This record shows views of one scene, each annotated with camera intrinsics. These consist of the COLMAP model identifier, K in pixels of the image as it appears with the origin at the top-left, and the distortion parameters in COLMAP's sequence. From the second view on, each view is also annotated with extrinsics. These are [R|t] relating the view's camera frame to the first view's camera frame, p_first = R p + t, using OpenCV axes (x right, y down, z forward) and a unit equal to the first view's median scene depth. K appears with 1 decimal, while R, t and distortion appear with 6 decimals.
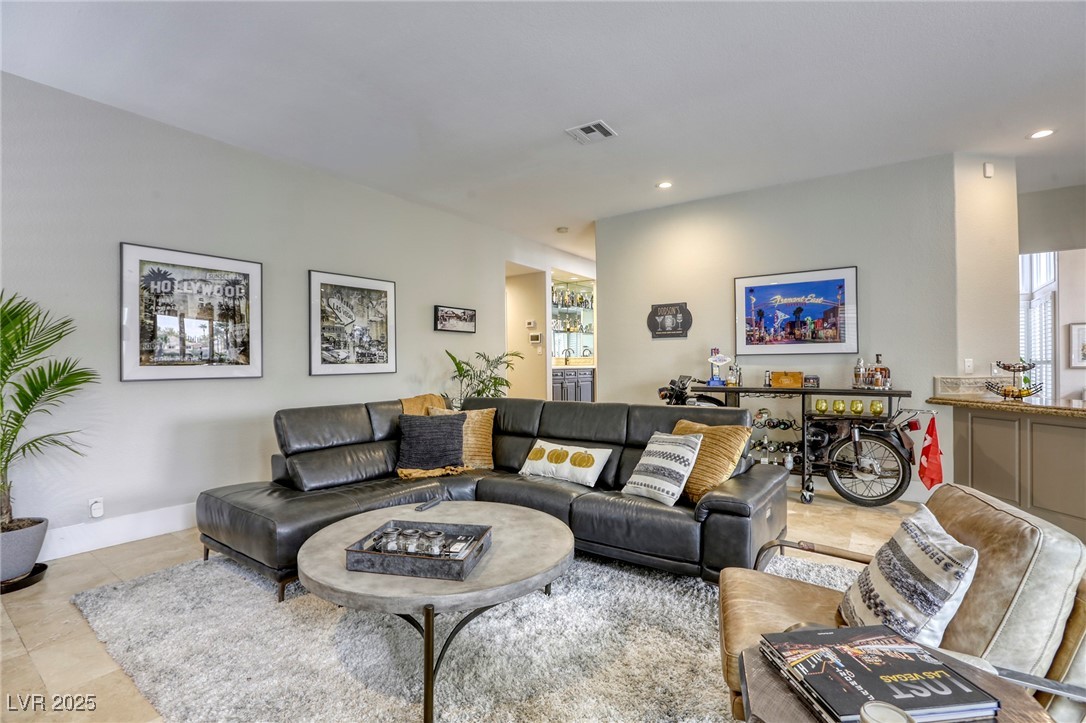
lens RADIAL K [[496.2, 0, 533.6], [0, 496.2, 363.8], [0, 0, 1]] dist [-0.038202, 0.009540]
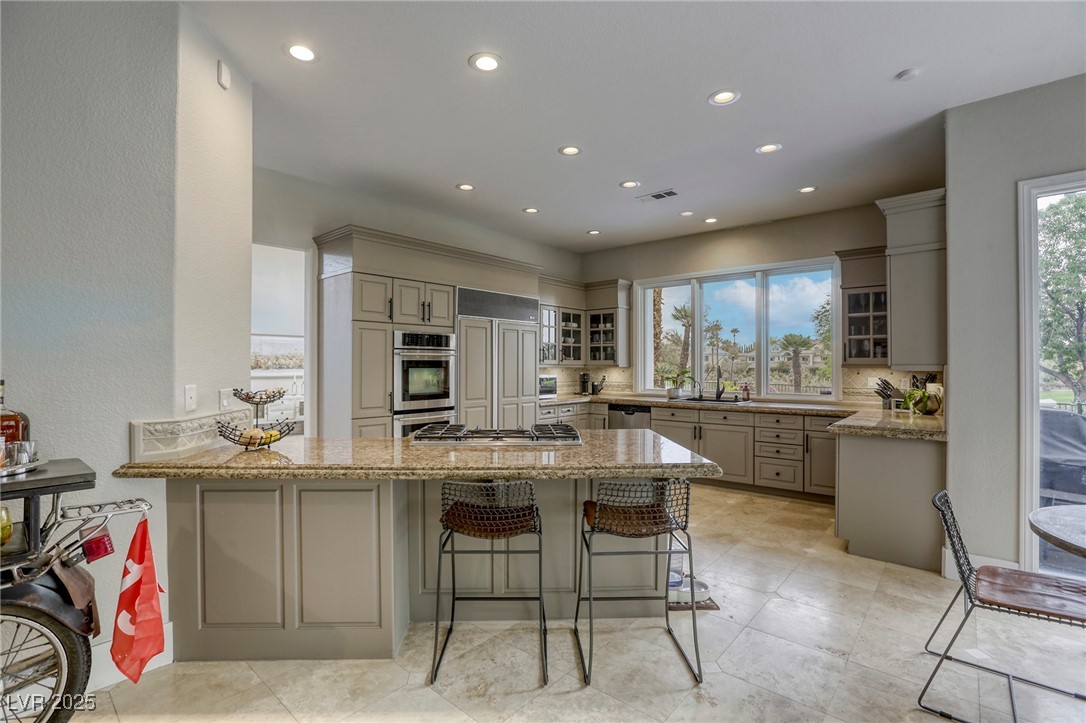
lens RADIAL K [[496.2, 0, 541.1], [0, 496.2, 358.1], [0, 0, 1]] dist [-0.038202, 0.009540]
pose [[0.090179, 0.016595, 0.995787, 0.358066], [0.001764, 0.999857, -0.016823, -0.029220], [-0.995924, 0.003273, 0.090137, 0.522911]]
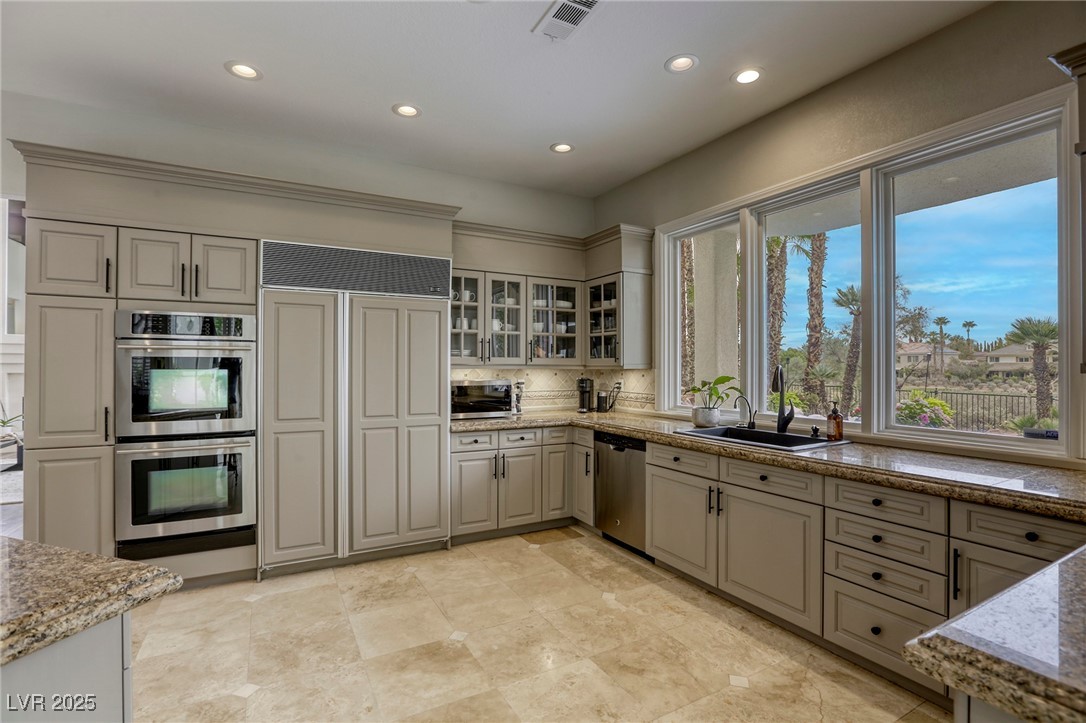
lens RADIAL K [[496.2, 0, 533.4], [0, 496.2, 360.1], [0, 0, 1]] dist [-0.038202, 0.009540]
pose [[0.436383, 0.015240, 0.899632, 1.007933], [-0.000342, 0.999859, -0.016771, -0.028056], [-0.899761, 0.007011, 0.436327, 0.158542]]
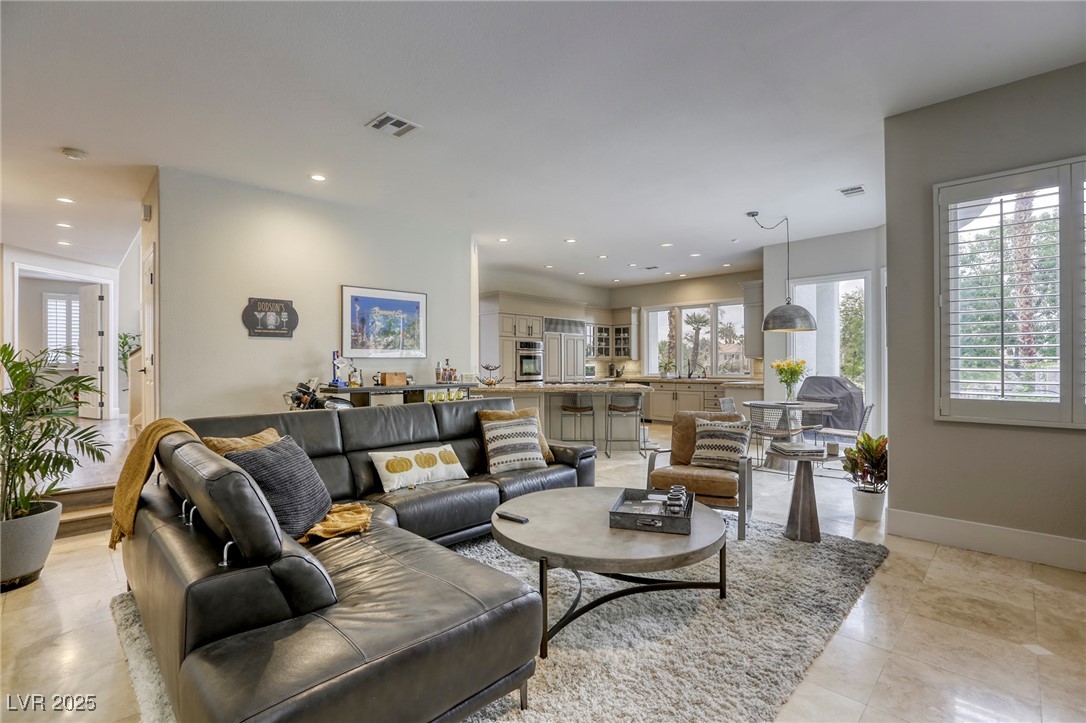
lens RADIAL K [[496.2, 0, 550.8], [0, 496.2, 358.3], [0, 0, 1]] dist [-0.038202, 0.009540]
pose [[0.133419, 0.015113, 0.990945, -0.688517], [0.006201, 0.999851, -0.016084, 0.003496], [-0.991040, 0.008291, 0.133305, 0.495976]]
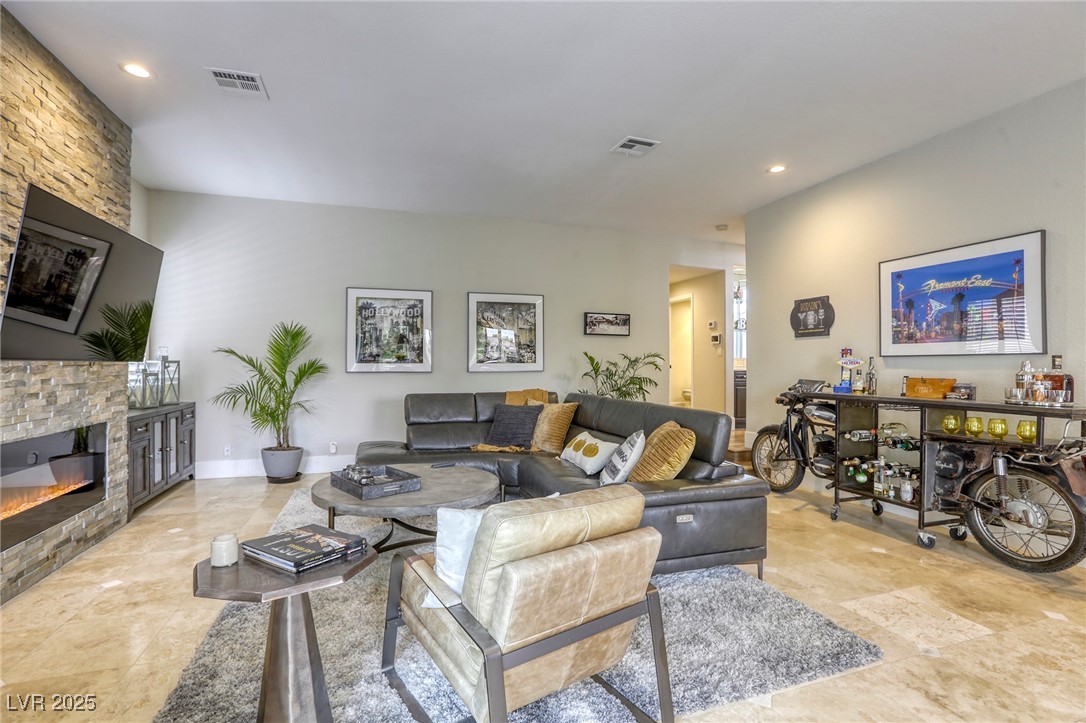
lens RADIAL K [[496.2, 0, 537.7], [0, 496.2, 363.4], [0, 0, 1]] dist [-0.038202, 0.009540]
pose [[0.815560, 0.008757, -0.578606, 0.493437], [-0.010014, 0.999949, 0.001018, -0.001958], [0.578586, 0.004964, 0.815606, 0.015604]]
